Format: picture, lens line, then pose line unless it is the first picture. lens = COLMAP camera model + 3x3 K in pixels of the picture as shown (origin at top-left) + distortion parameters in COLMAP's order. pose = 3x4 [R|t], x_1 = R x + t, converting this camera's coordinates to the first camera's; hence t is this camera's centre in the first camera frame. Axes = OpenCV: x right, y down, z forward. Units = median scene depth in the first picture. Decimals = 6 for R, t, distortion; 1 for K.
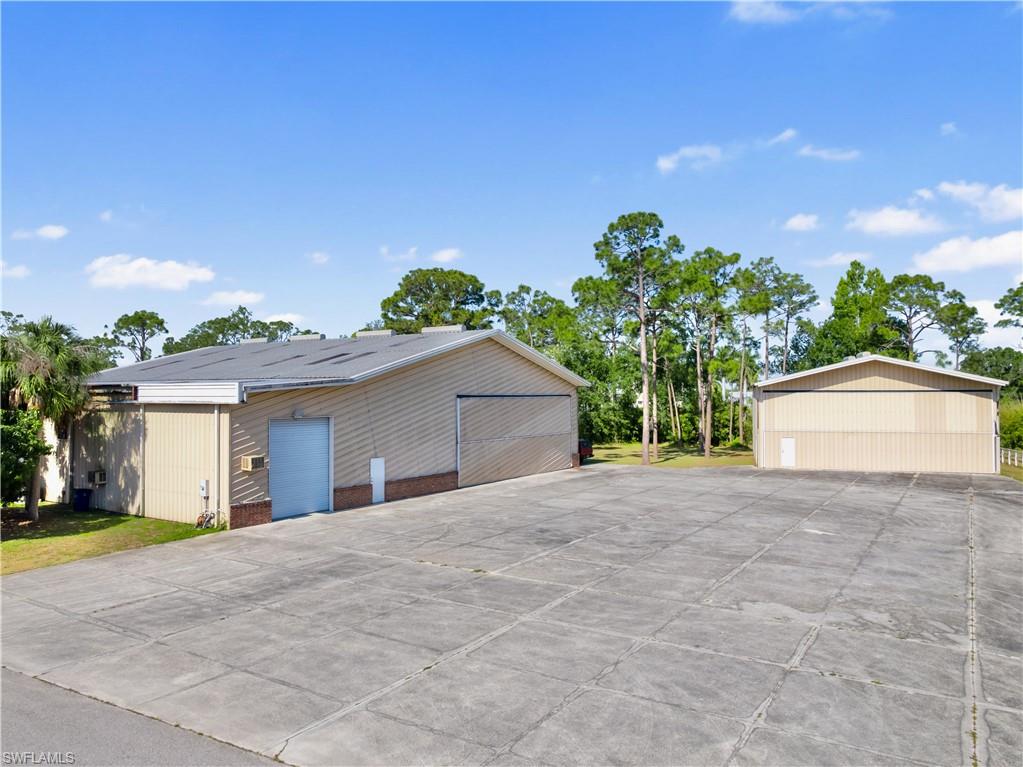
lens RADIAL K [[730.1, 0, 506.9], [0, 730.1, 383.2], [0, 0, 1]] dist [-0.042126, 0.036261]
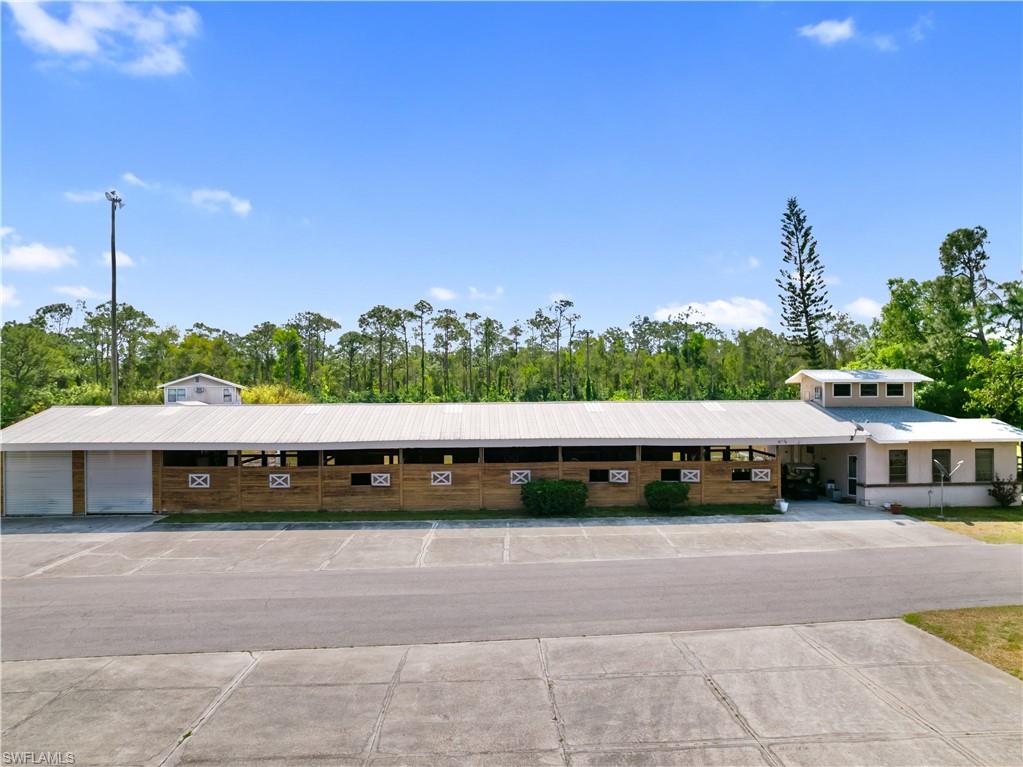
lens RADIAL K [[730.1, 0, 516.8], [0, 730.1, 385.6], [0, 0, 1]] dist [-0.042126, 0.036261]
pose [[-0.823716, -0.002818, -0.566995, 0.041591], [0.015922, 0.999478, -0.028100, 0.021564], [0.566778, -0.032174, -0.823242, 1.639973]]
